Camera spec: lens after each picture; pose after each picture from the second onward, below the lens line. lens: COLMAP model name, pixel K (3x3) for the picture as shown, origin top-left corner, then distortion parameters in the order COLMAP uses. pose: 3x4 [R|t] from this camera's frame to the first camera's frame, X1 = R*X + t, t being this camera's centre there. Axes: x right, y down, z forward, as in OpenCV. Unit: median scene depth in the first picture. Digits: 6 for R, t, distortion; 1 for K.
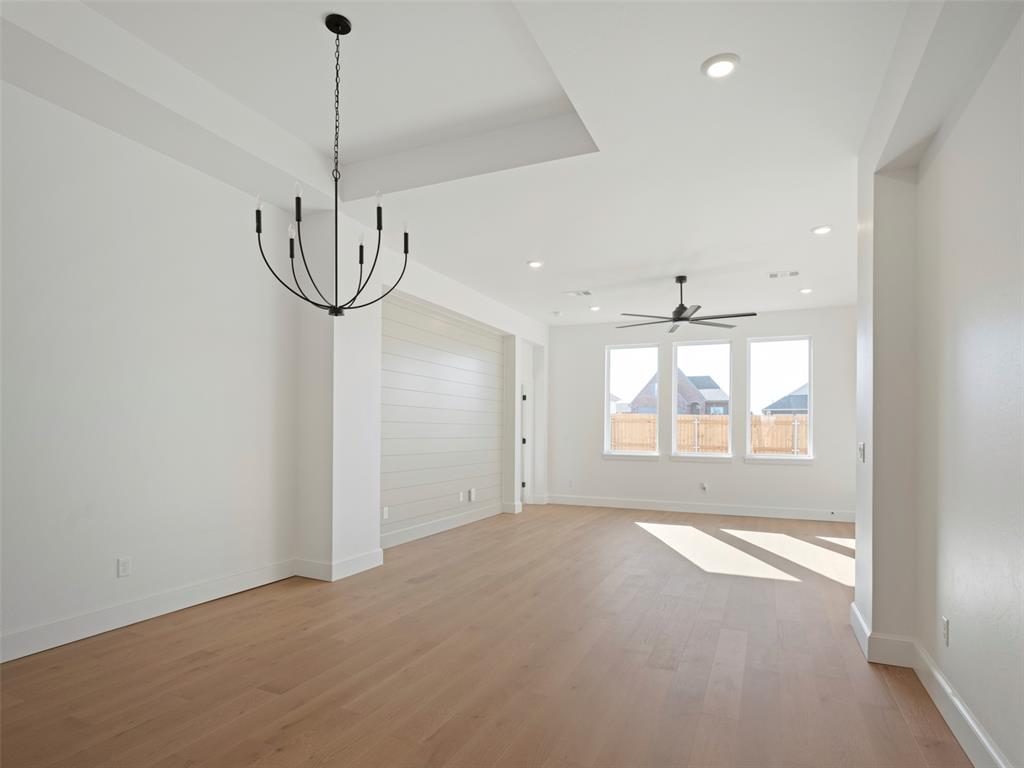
lens RADIAL K [[582.7, 0, 511.5], [0, 582.7, 431.4], [0, 0, 1]] dist [-0.004177, 0.000569]
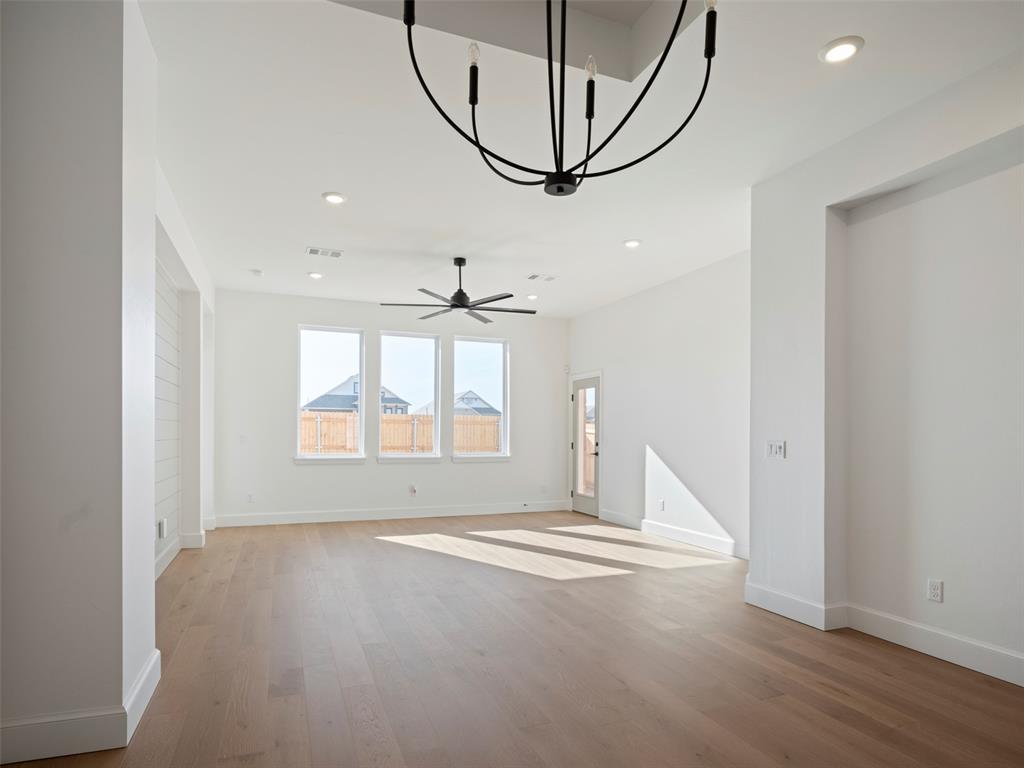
lens RADIAL K [[582.7, 0, 511.5], [0, 582.7, 431.4], [0, 0, 1]] dist [-0.004177, 0.000569]
pose [[0.697914, -0.001793, 0.716180, -0.211904], [-0.000238, 0.999996, 0.002736, -0.000616], [-0.716182, -0.002081, 0.697911, 0.220282]]
